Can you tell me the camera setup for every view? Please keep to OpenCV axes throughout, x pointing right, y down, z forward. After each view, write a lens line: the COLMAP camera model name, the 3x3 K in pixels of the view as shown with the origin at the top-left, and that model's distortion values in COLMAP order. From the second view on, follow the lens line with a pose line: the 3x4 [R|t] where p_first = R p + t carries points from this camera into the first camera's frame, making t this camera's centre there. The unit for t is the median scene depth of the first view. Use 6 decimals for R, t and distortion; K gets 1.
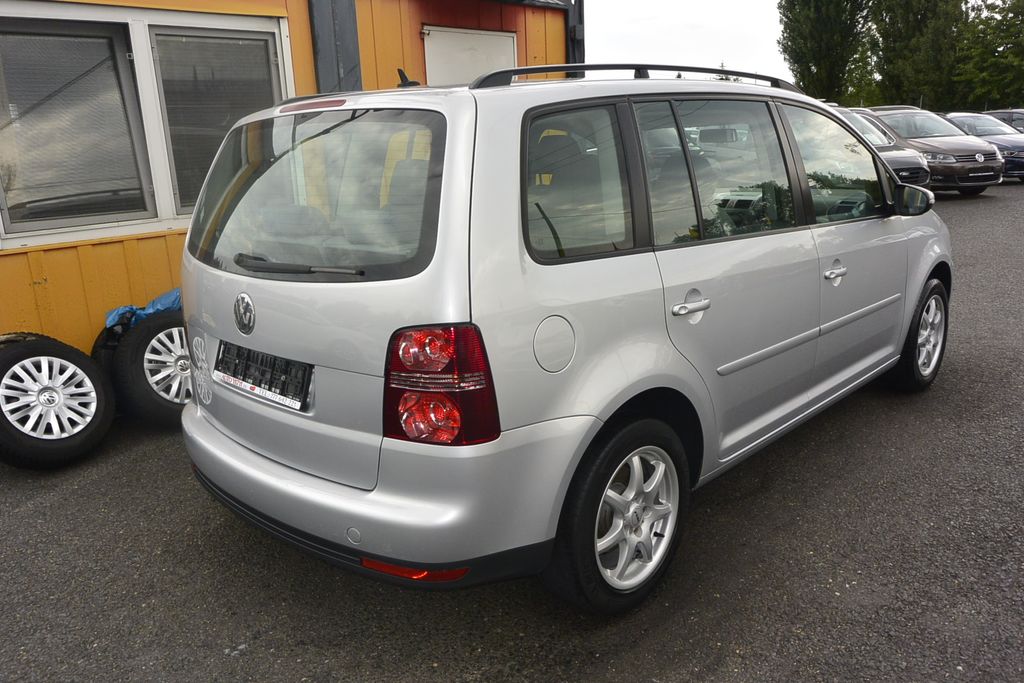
lens RADIAL K [[777.2, 0, 506.7], [0, 777.2, 338.0], [0, 0, 1]] dist [-0.000545, 0.005297]
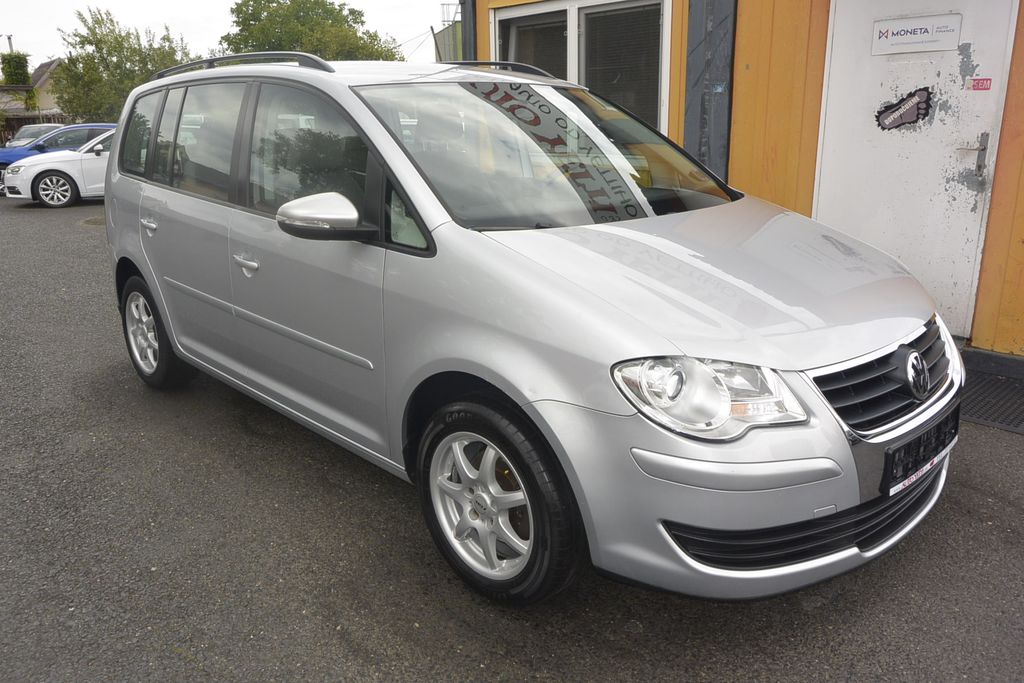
lens RADIAL K [[777.2, 0, 506.7], [0, 777.2, 338.0], [0, 0, 1]] dist [-0.000545, 0.005297]
pose [[-0.034495, 0.321862, -0.946158, 1.714027], [-0.233659, 0.917886, 0.320763, -0.484212], [0.971706, 0.232143, 0.043544, 1.644950]]
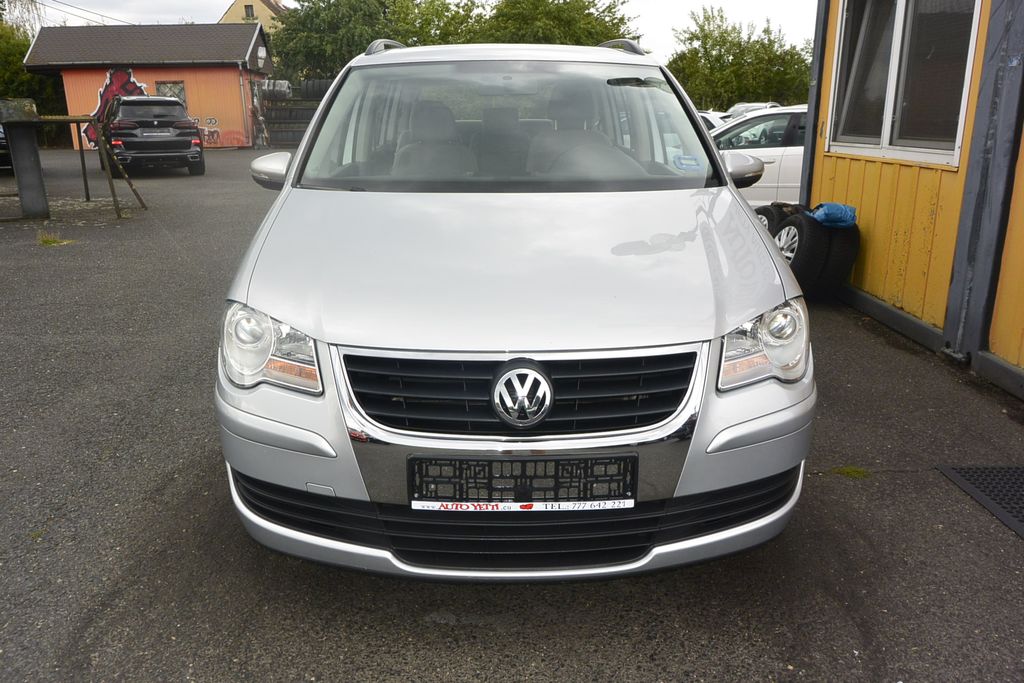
lens RADIAL K [[777.2, 0, 506.7], [0, 777.2, 338.0], [0, 0, 1]] dist [-0.000545, 0.005297]
pose [[-0.699103, 0.247349, -0.670875, 1.378039], [-0.142231, 0.871402, 0.469498, -0.657926], [0.700732, 0.423647, -0.574020, 2.508244]]
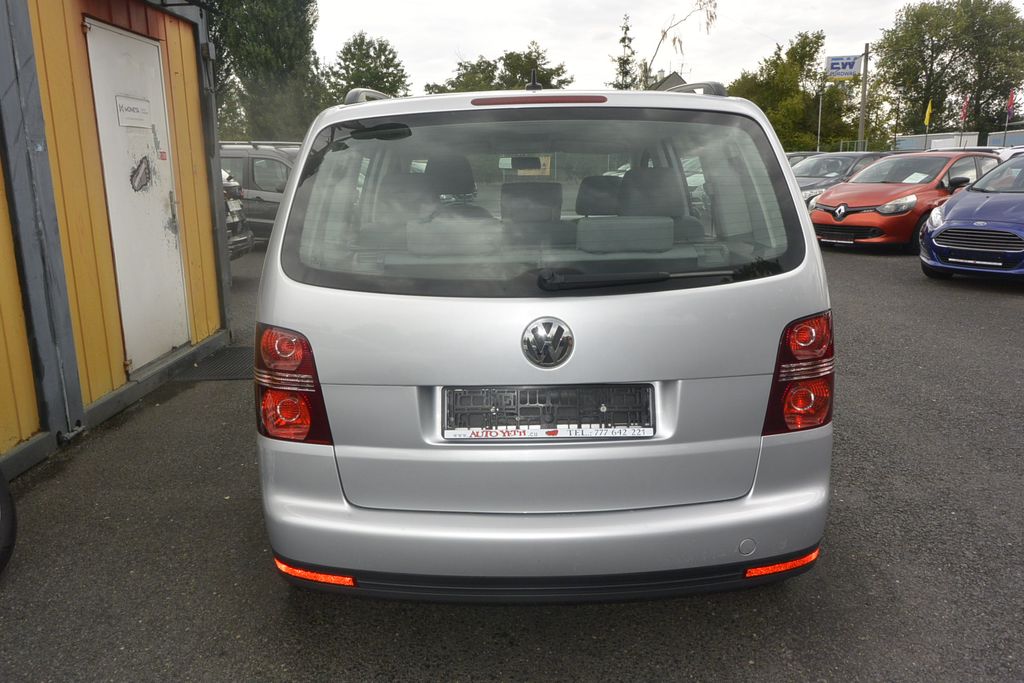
lens RADIAL K [[766.1, 0, 509.0], [0, 766.1, 340.4], [0, 0, 1]] dist [-0.003128, 0.001356]
pose [[0.704282, -0.130227, 0.697874, -0.862209], [0.165483, 0.986066, 0.017003, -0.052090], [-0.690364, 0.103511, 0.716018, 0.418198]]
